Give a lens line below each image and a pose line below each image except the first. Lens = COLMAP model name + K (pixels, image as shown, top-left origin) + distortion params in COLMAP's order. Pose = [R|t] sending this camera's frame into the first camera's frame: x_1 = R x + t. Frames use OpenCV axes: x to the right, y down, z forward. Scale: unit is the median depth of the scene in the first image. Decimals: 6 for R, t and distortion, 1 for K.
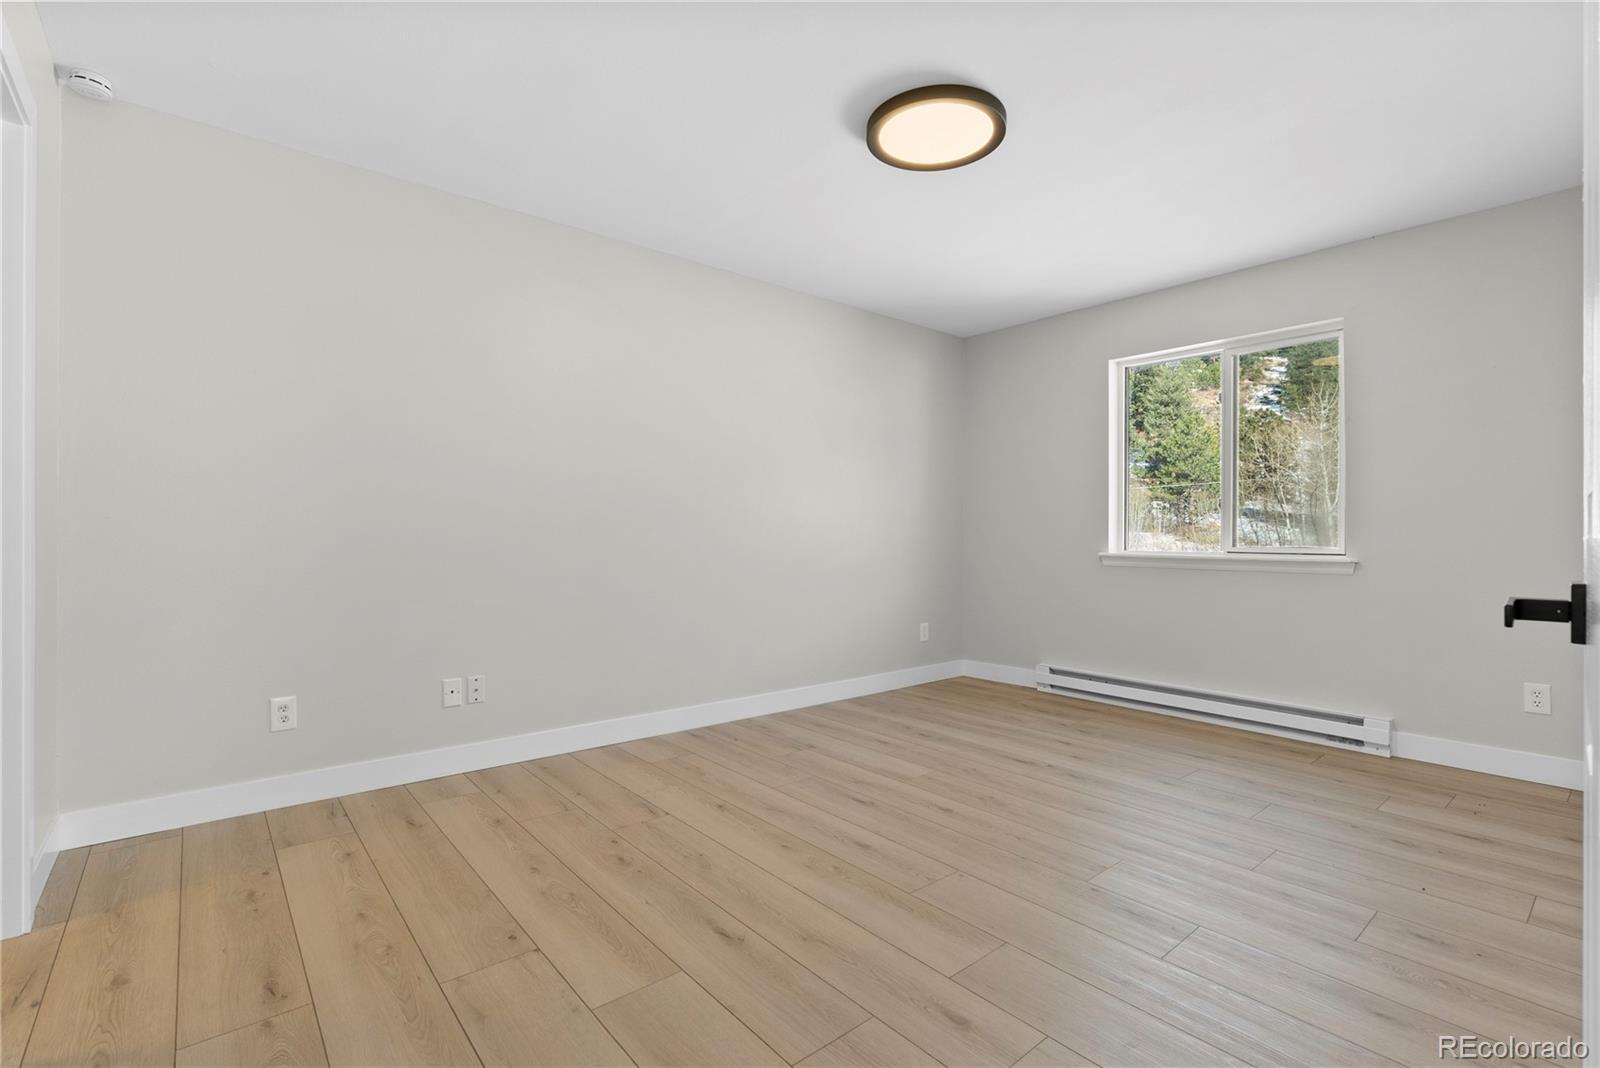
lens RADIAL K [[735.6, 0, 796.7], [0, 735.6, 524.6], [0, 0, 1]] dist [-0.002839, -0.000257]
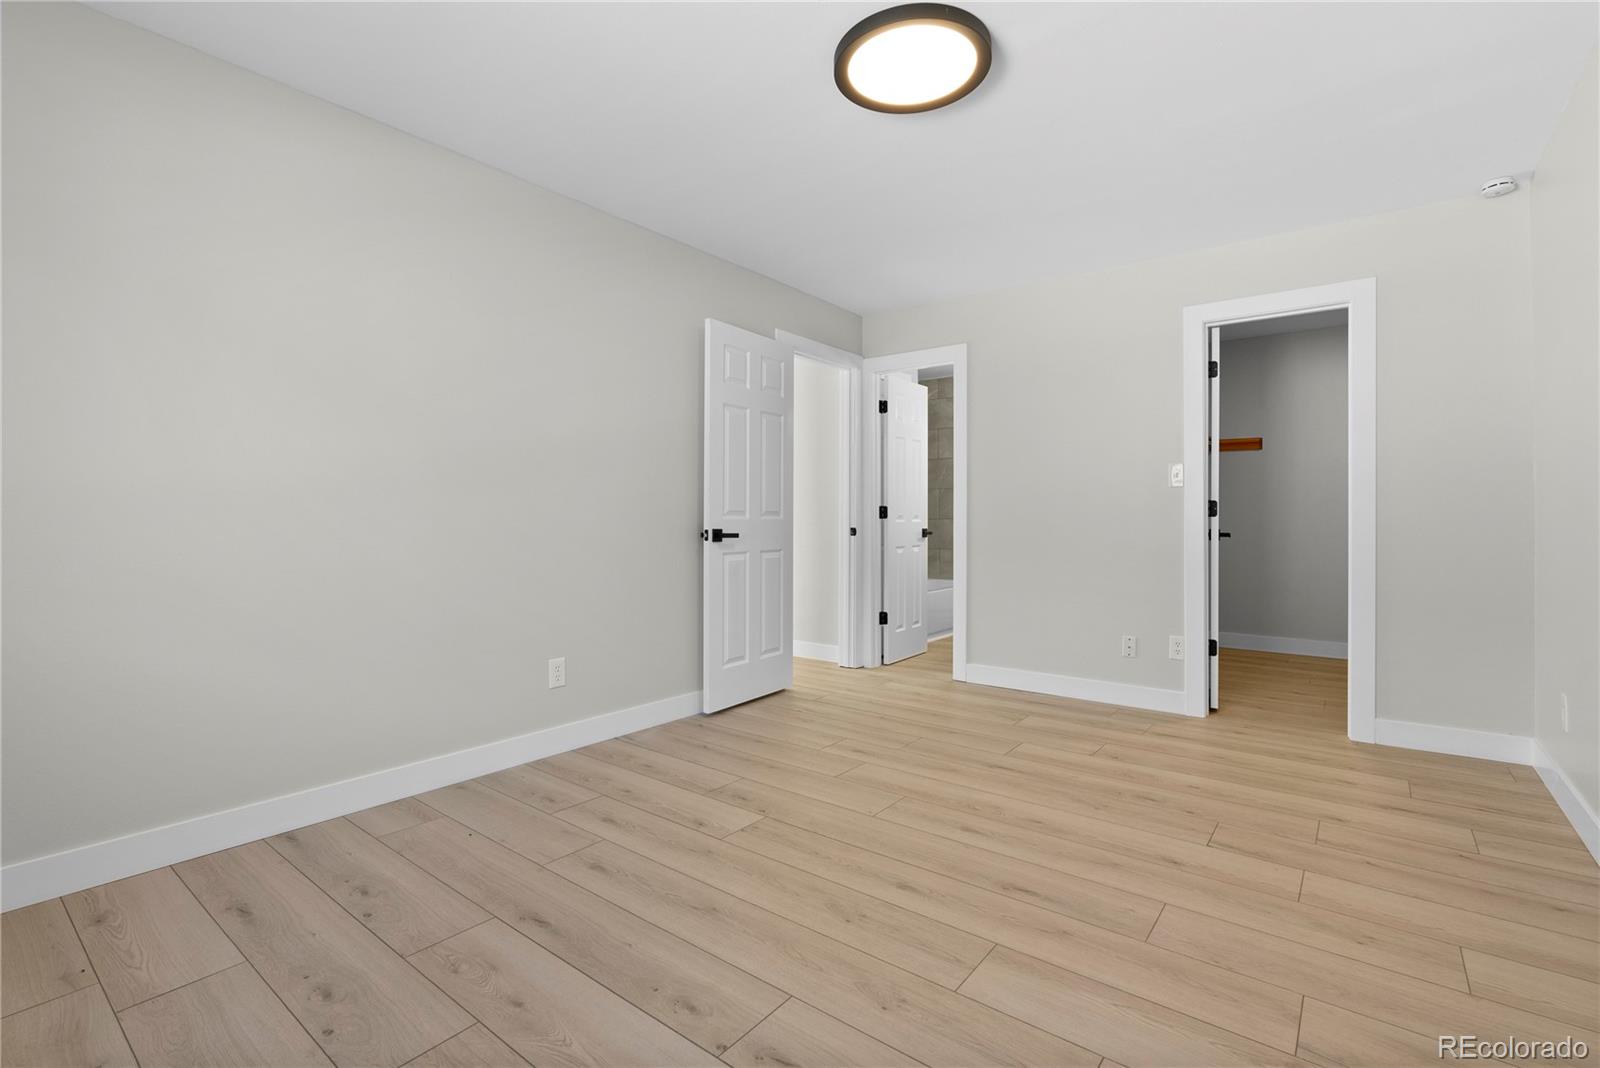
lens RADIAL K [[735.6, 0, 796.7], [0, 735.6, 524.6], [0, 0, 1]] dist [-0.002839, -0.000257]
pose [[-0.978170, -0.006023, -0.207720, 0.486116], [-0.005629, 0.999981, -0.002489, 0.023061], [0.207731, -0.001266, -0.978185, 1.771340]]
